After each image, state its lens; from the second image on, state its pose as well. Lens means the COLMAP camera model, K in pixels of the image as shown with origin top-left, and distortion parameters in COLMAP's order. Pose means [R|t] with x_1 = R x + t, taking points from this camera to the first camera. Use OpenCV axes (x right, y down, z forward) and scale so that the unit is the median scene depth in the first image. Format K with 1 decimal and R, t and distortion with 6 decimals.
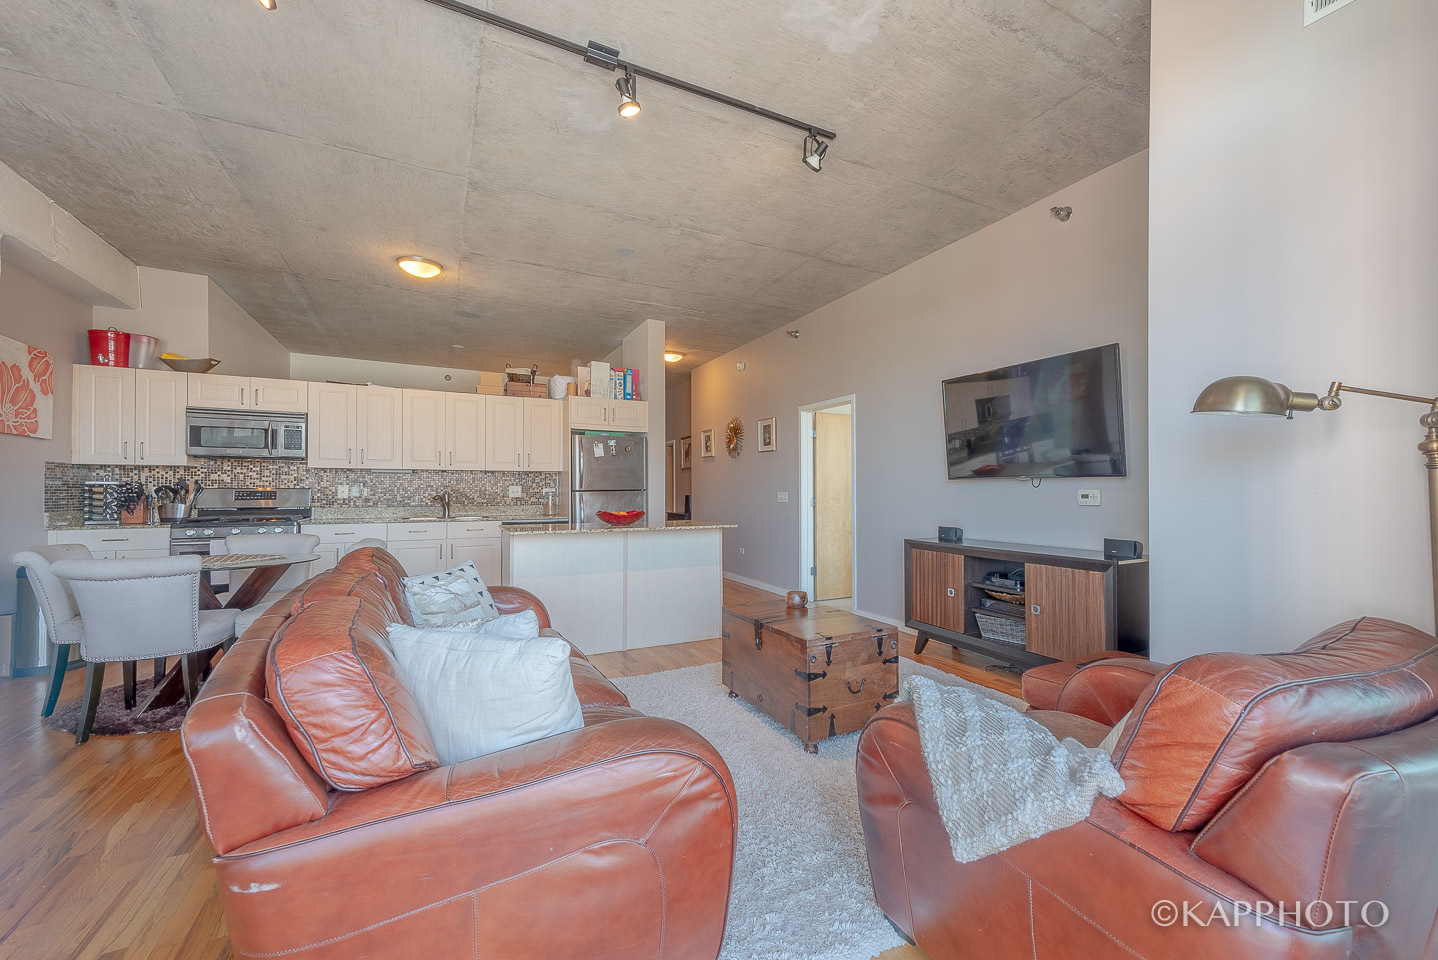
lens RADIAL K [[601.9, 0, 790.6], [0, 601.9, 486.7], [0, 0, 1]] dist [0.000602, -0.001140]
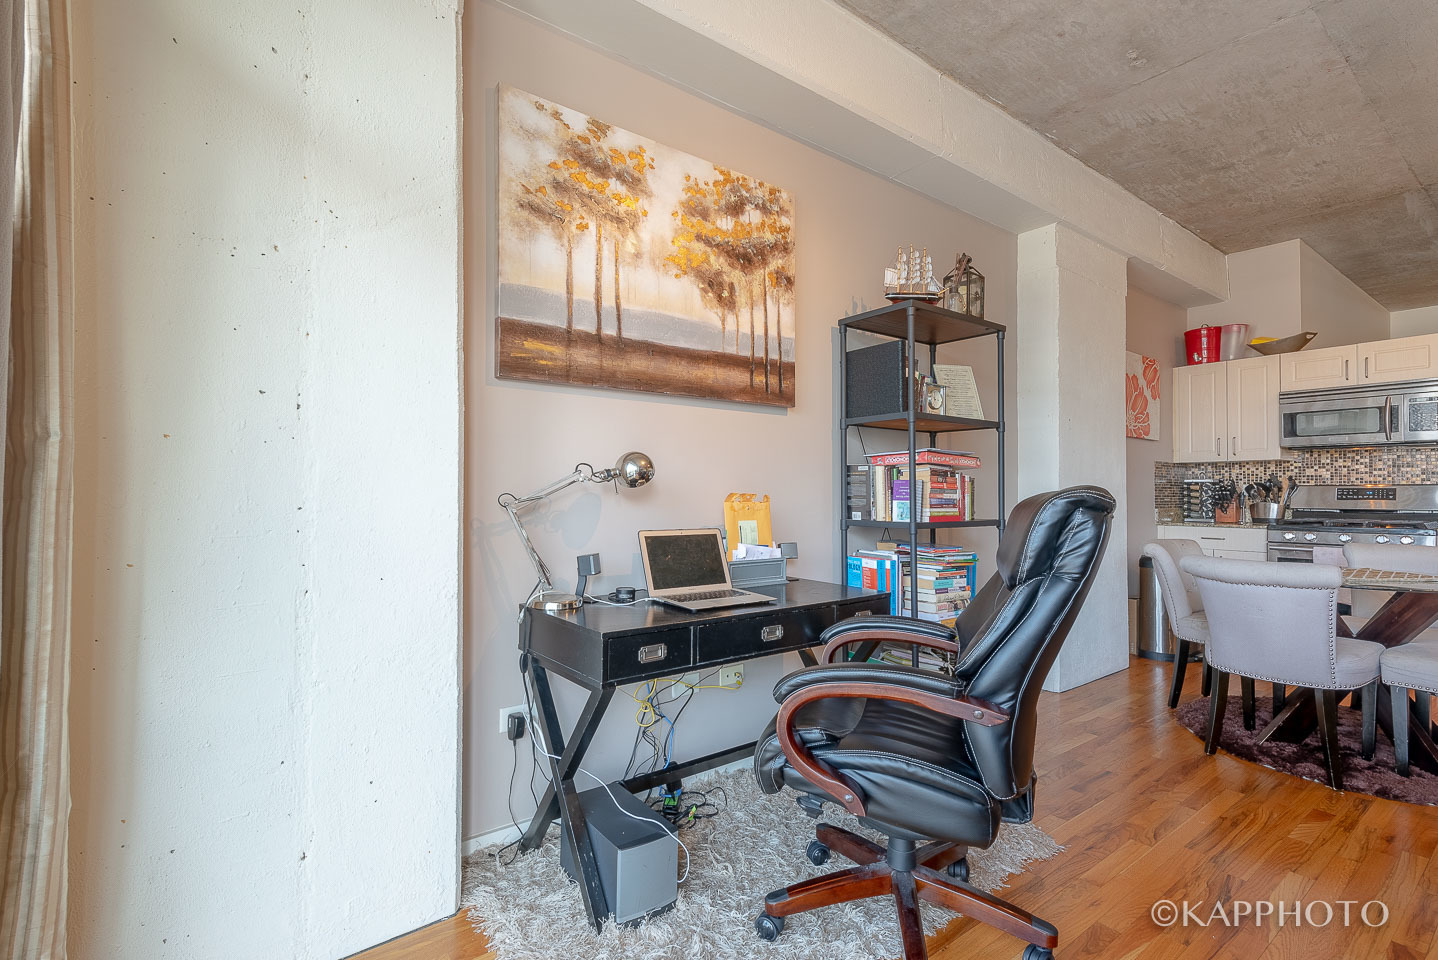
lens RADIAL K [[641.8, 0, 684.4], [0, 641.8, 486.7], [0, 0, 1]] dist [0.002592, -0.000589]
pose [[0.071872, -0.009642, -0.997367, -0.126434], [0.004996, 0.999944, -0.009307, 0.008956], [0.997401, -0.004314, 0.071916, 0.060789]]
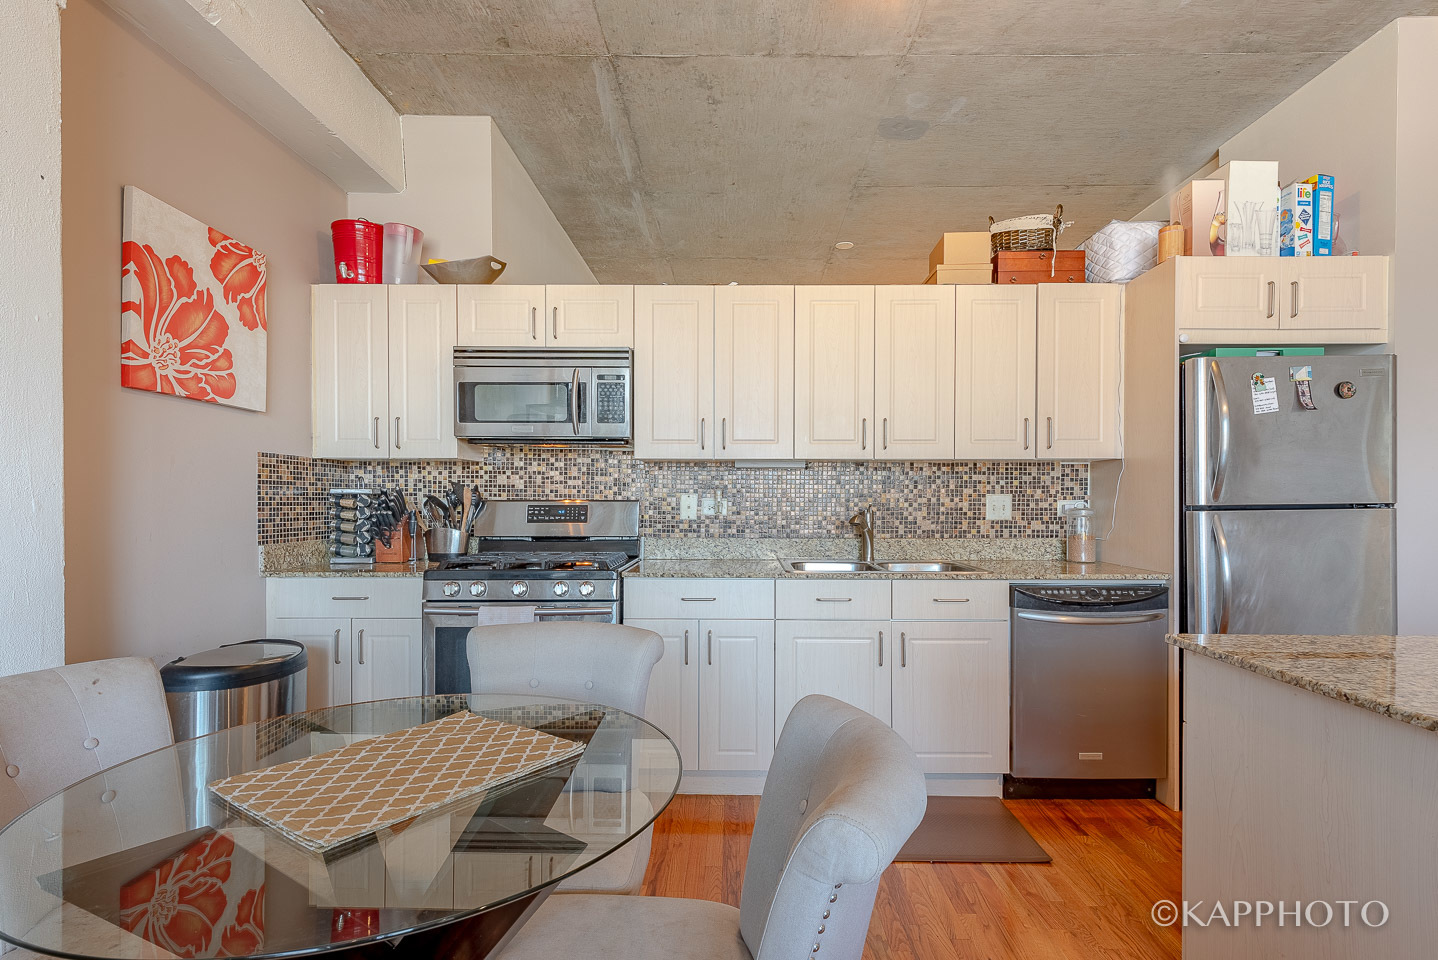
lens RADIAL K [[741.3, 0, 723.0], [0, 741.3, 505.5], [0, 0, 1]] dist [0.005974, 0.000590]
pose [[0.850362, 0.005954, -0.526165, -0.447015], [0.001949, 0.999893, 0.014465, -0.002024], [0.526195, -0.013326, 0.850260, 0.553936]]
